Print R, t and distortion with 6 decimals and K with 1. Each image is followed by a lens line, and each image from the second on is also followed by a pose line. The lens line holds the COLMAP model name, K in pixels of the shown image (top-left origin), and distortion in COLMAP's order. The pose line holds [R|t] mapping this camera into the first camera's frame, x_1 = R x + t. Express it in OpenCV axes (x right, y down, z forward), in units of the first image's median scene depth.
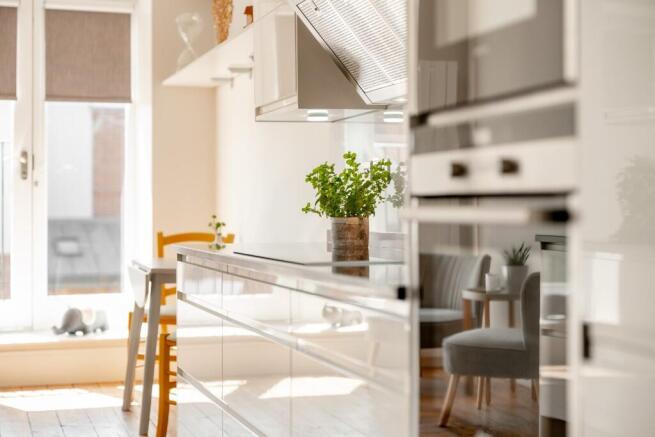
lens RADIAL K [[1197.6, 0, 327.5], [0, 1197.6, 218.5], [0, 0, 1]] dist [0.108961, -0.012586]
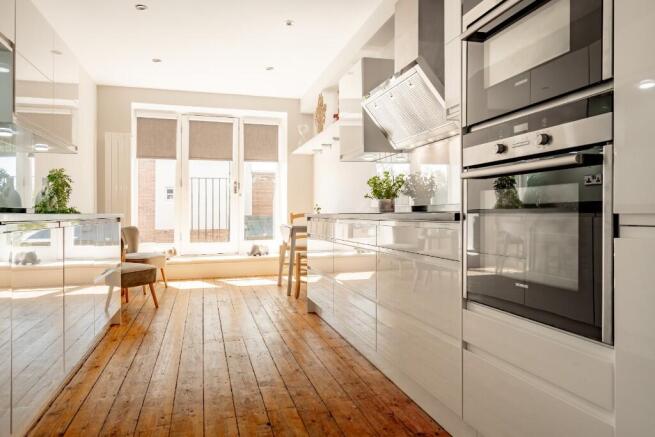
lens RADIAL K [[438.0, 0, 327.5], [0, 438.0, 218.5], [0, 0, 1]] dist [0.024718, 0.001770]
pose [[0.999966, -0.007989, -0.001933, -0.067678], [0.007977, 0.999949, -0.006144, 0.029305], [0.001982, 0.006128, 0.999979, 0.112655]]
